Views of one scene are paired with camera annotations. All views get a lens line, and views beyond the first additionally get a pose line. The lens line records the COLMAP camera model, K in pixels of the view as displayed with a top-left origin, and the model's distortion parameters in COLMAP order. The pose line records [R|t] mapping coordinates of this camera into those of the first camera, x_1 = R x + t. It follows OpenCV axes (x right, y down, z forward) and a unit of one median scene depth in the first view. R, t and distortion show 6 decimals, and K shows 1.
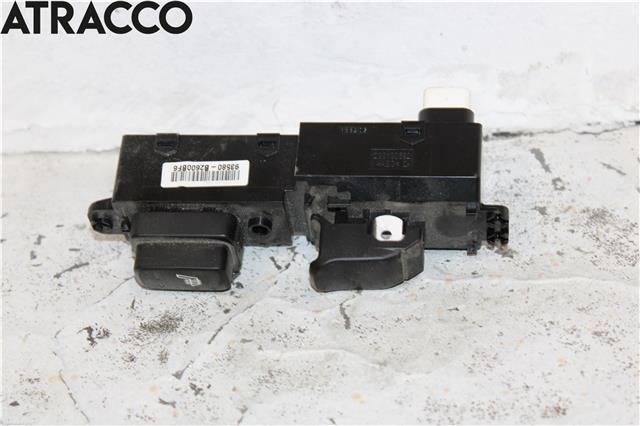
lens RADIAL K [[1540.5, 0, 320.0], [0, 1540.5, 213.0], [0, 0, 1]] dist [0.060140, 0.360826]
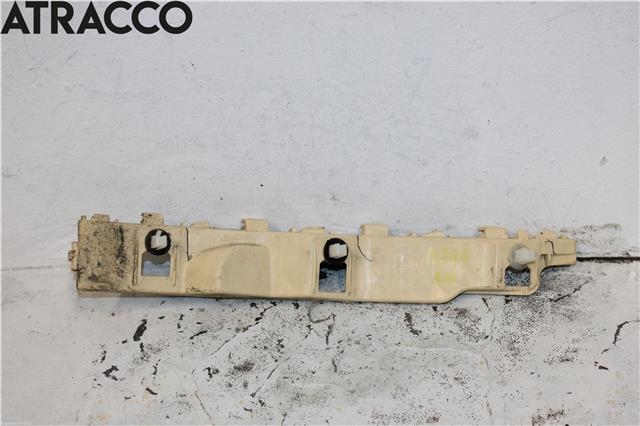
lens RADIAL K [[1100.8, 0, 320.0], [0, 1100.8, 213.0], [0, 0, 1]] dist [-0.001648, 0.252500]
pose [[0.999816, 0.019122, -0.001441, -0.004692], [-0.019059, 0.999190, 0.035455, -0.186504], [0.002118, -0.035421, 0.999370, -0.449411]]
